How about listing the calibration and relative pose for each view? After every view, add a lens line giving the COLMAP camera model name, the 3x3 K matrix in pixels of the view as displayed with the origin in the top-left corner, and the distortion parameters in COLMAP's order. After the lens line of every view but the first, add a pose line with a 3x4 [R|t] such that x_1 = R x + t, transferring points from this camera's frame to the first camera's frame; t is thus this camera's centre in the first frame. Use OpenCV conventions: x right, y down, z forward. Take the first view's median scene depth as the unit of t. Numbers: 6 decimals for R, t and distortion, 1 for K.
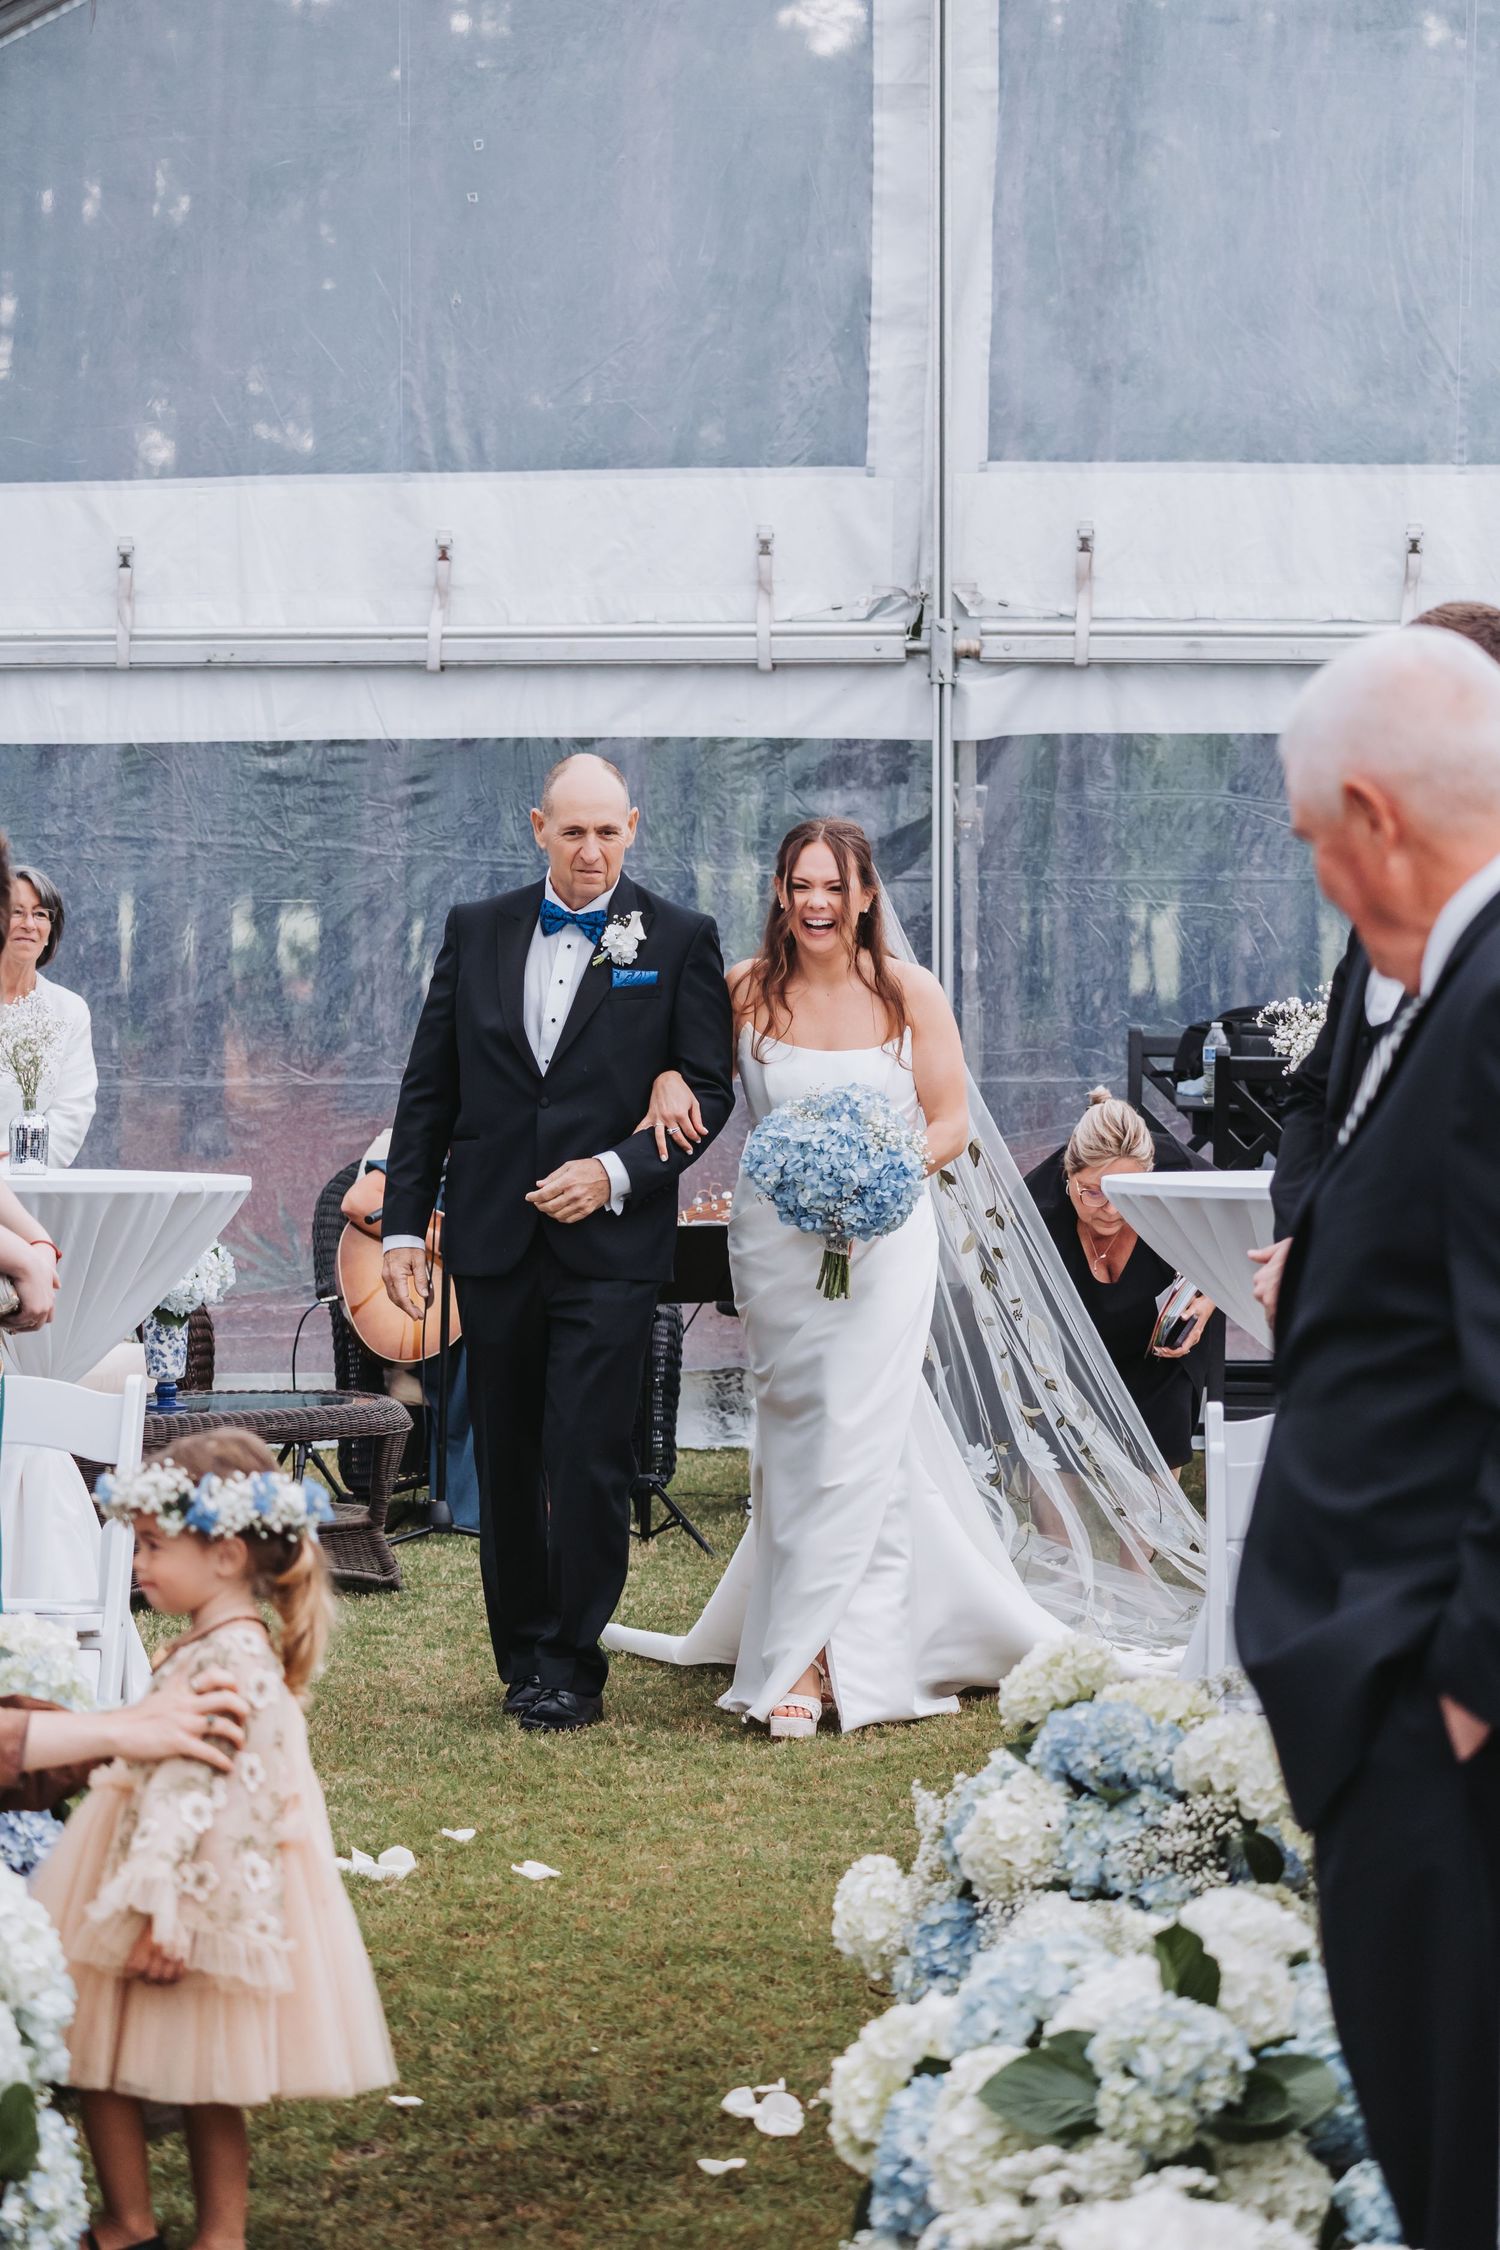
lens RADIAL K [[6552.8, 0, 750.0], [0, 6552.8, 1125.0], [0, 0, 1]] dist [-0.241246, -0.264243]
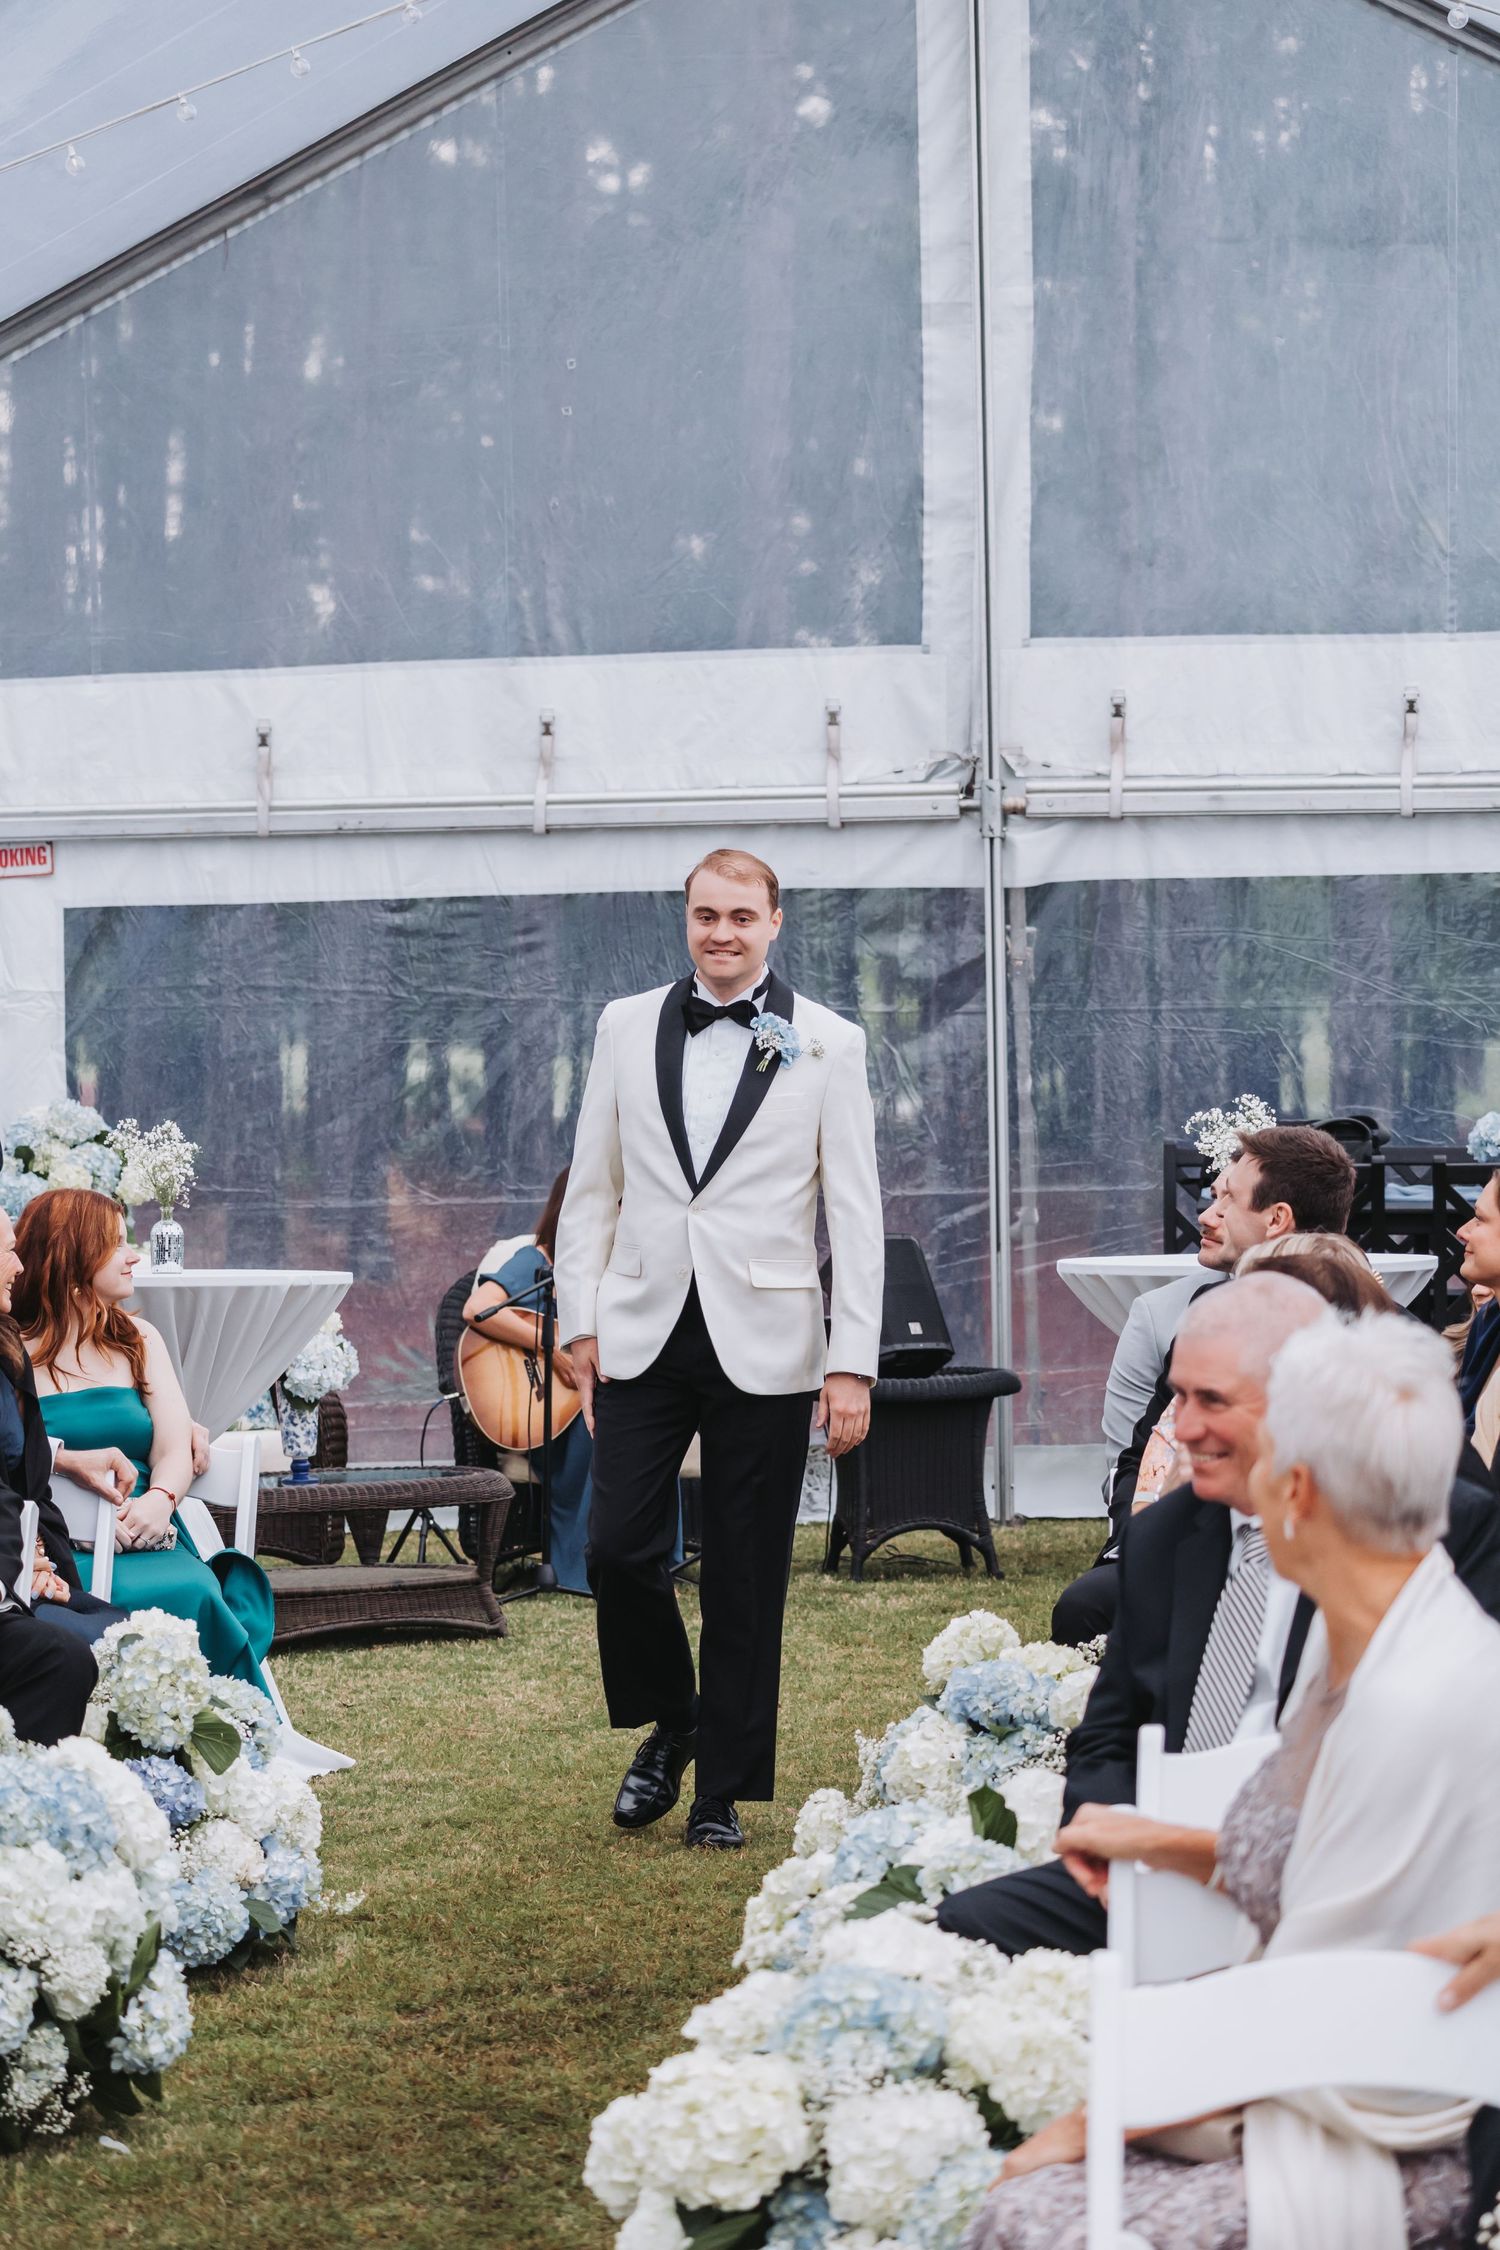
lens RADIAL K [[6552.8, 0, 750.0], [0, 6552.8, 1125.0], [0, 0, 1]] dist [-0.241246, -0.264243]
pose [[0.999434, -0.017078, -0.028980, 0.019502], [0.016497, 0.999660, -0.020172, 0.003802], [0.029314, 0.019682, 0.999376, -0.121654]]
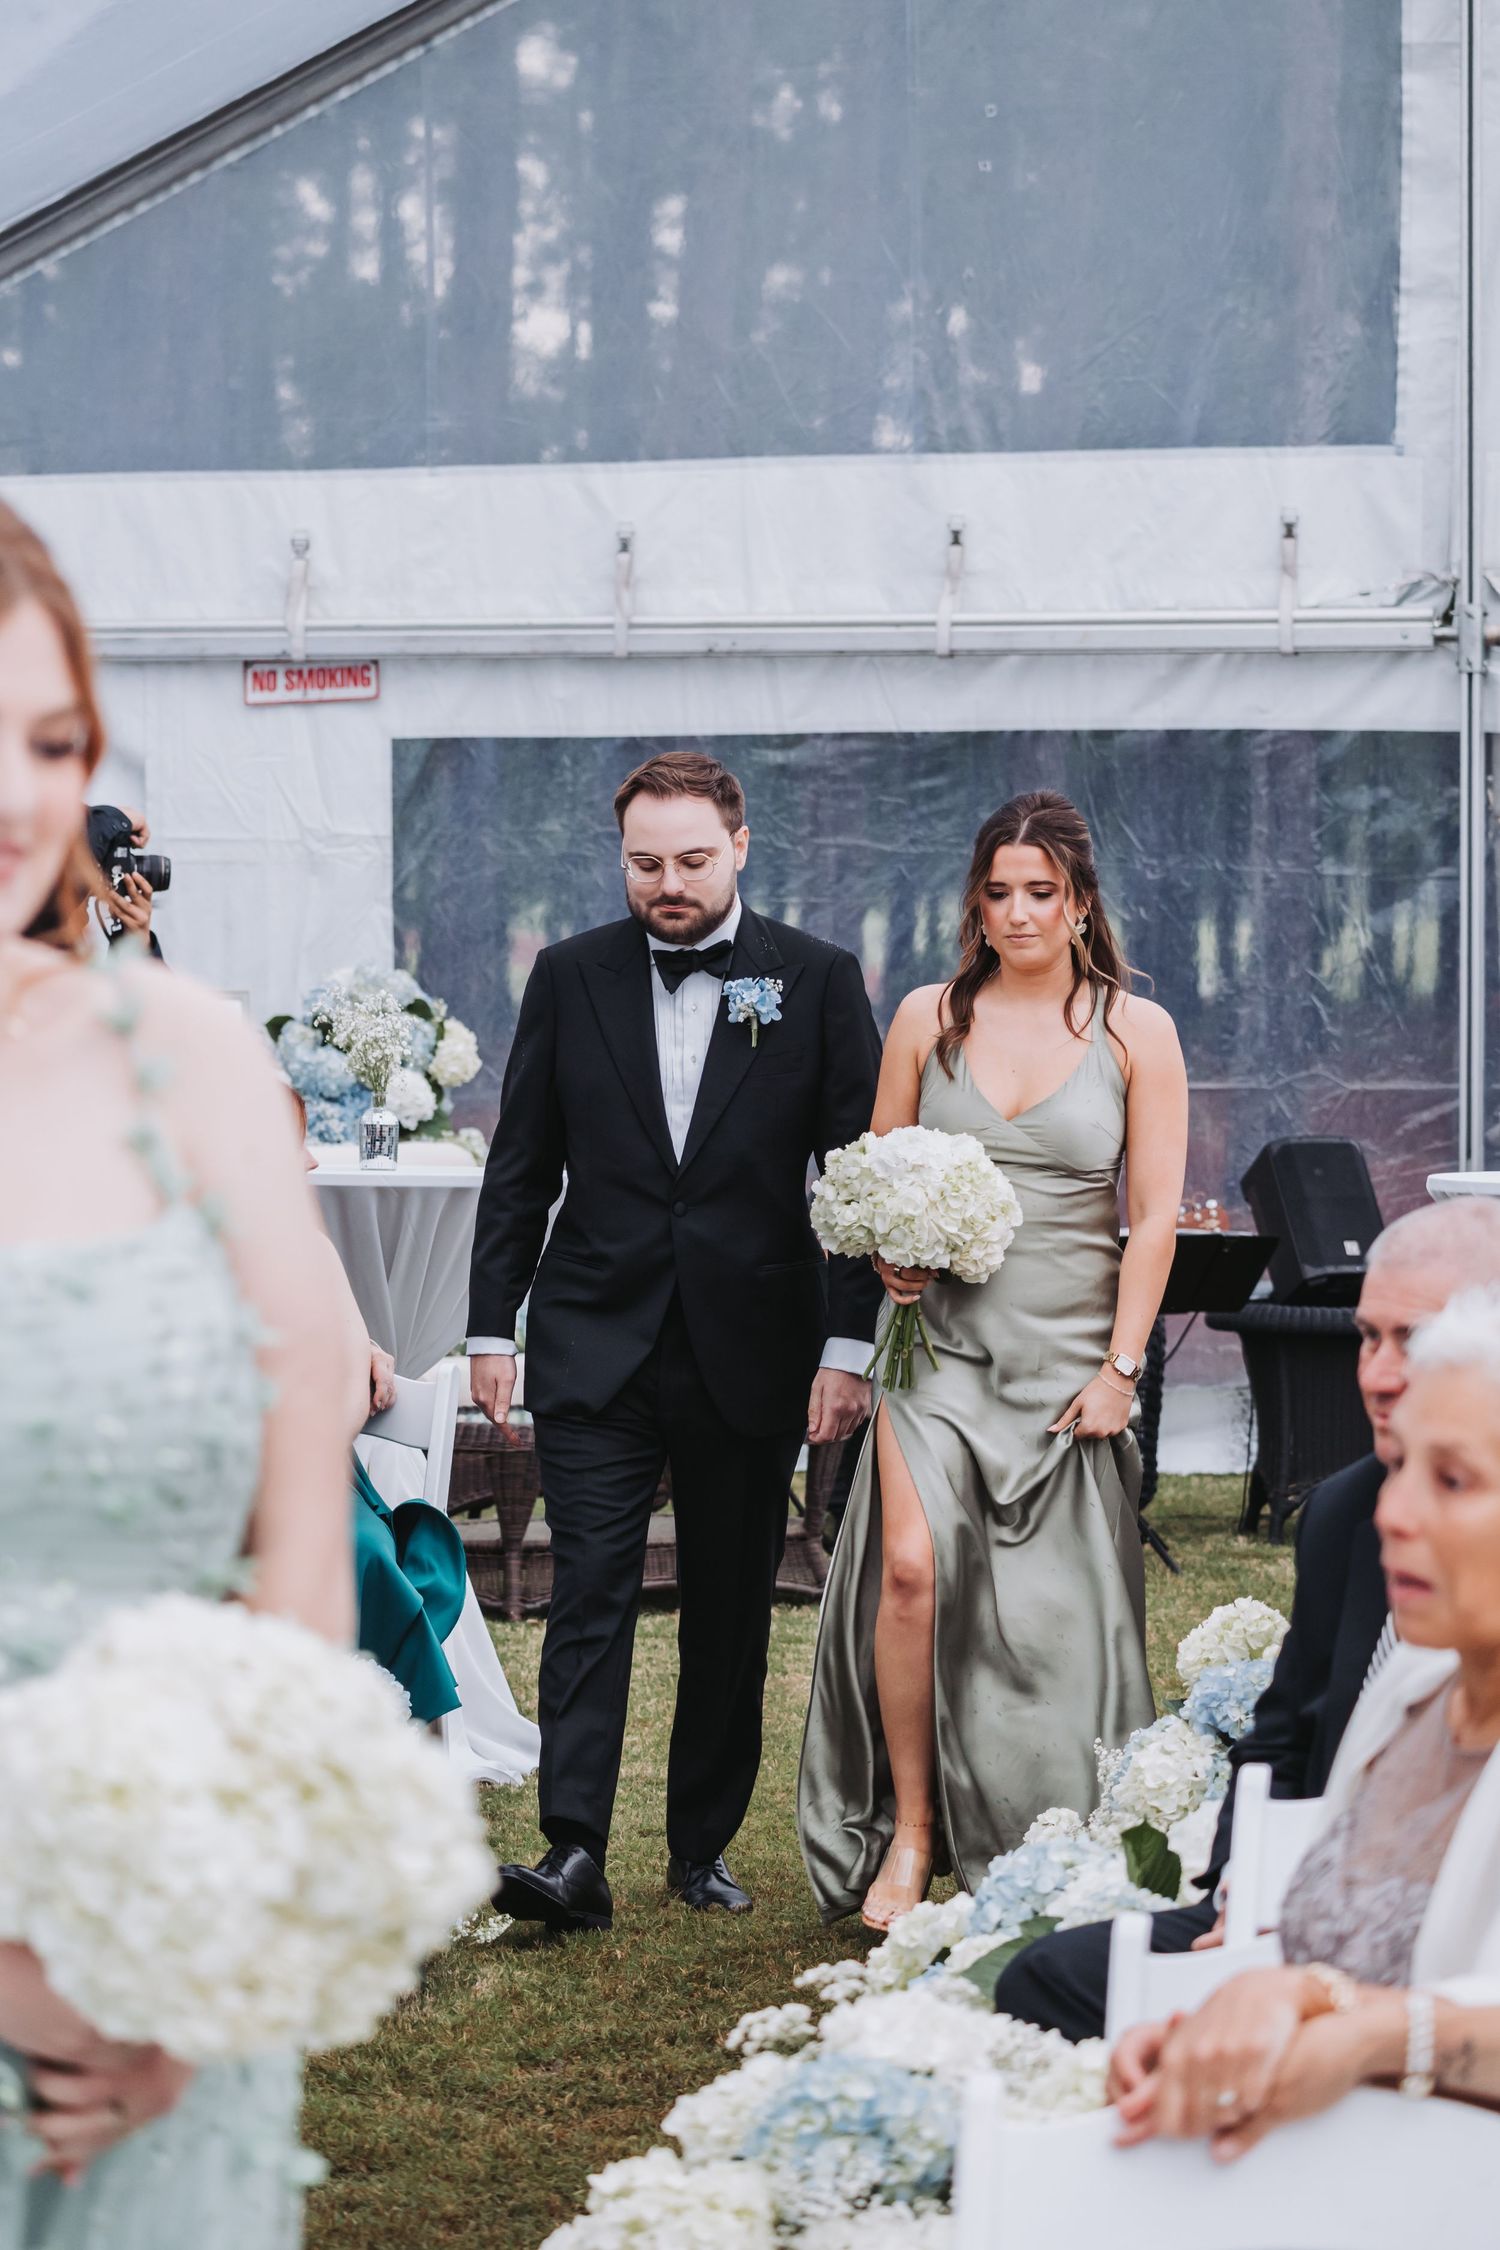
lens RADIAL K [[7465.5, 0, 750.0], [0, 7465.5, 1125.0], [0, 0, 1]] dist [-0.189364, -0.633679]
pose [[0.993609, 0.003069, -0.112835, 0.047370], [-0.003478, 0.999988, -0.003430, 0.002627], [0.112824, 0.003801, 0.993608, -0.090823]]
